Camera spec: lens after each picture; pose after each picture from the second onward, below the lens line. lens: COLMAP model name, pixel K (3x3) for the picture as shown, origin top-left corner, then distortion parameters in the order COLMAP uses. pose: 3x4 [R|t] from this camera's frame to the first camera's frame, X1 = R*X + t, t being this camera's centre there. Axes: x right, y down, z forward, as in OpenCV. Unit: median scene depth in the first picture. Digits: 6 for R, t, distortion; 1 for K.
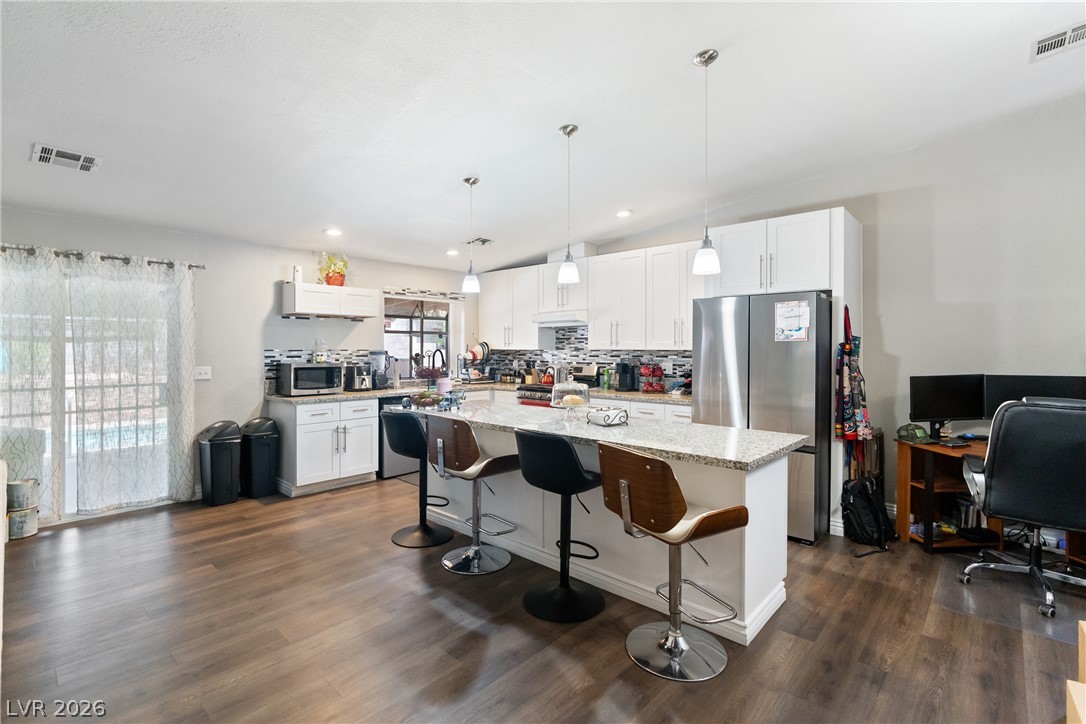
lens RADIAL K [[498.0, 0, 543.6], [0, 498.0, 355.9], [0, 0, 1]] dist [-0.003026, 0.000310]
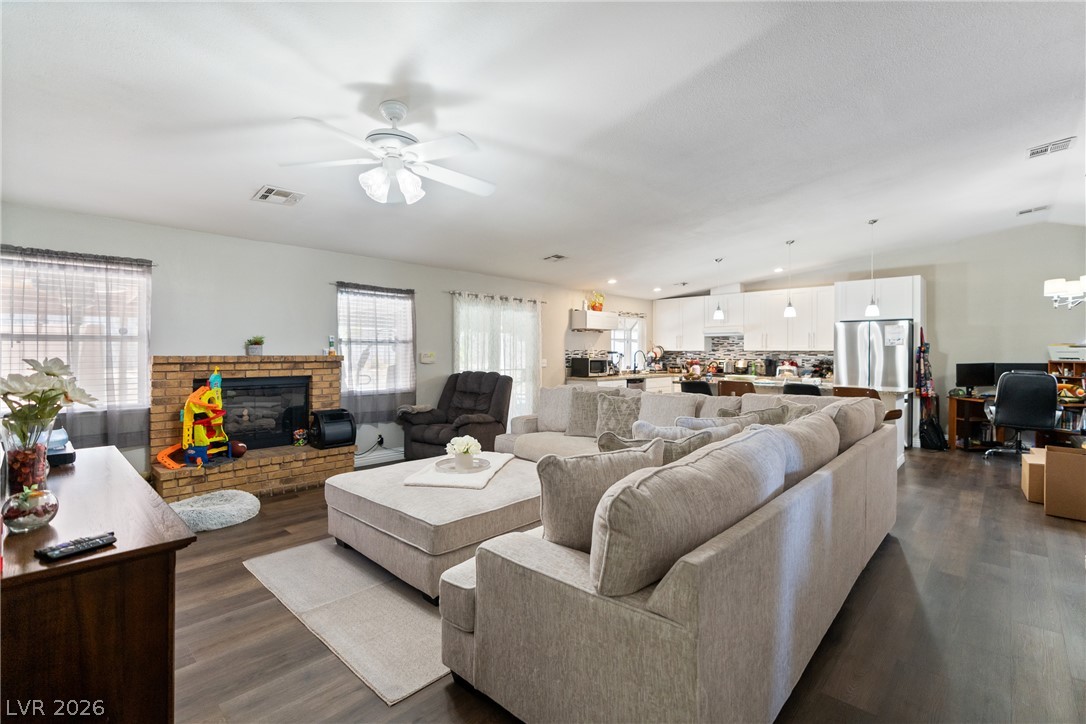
lens RADIAL K [[498.0, 0, 542.1], [0, 498.0, 359.5], [0, 0, 1]] dist [-0.003026, 0.000310]
pose [[0.999939, 0.002836, -0.010647, -0.825496], [-0.002857, 0.999994, -0.001928, 0.031724], [0.010641, 0.001959, 0.999941, -0.920933]]
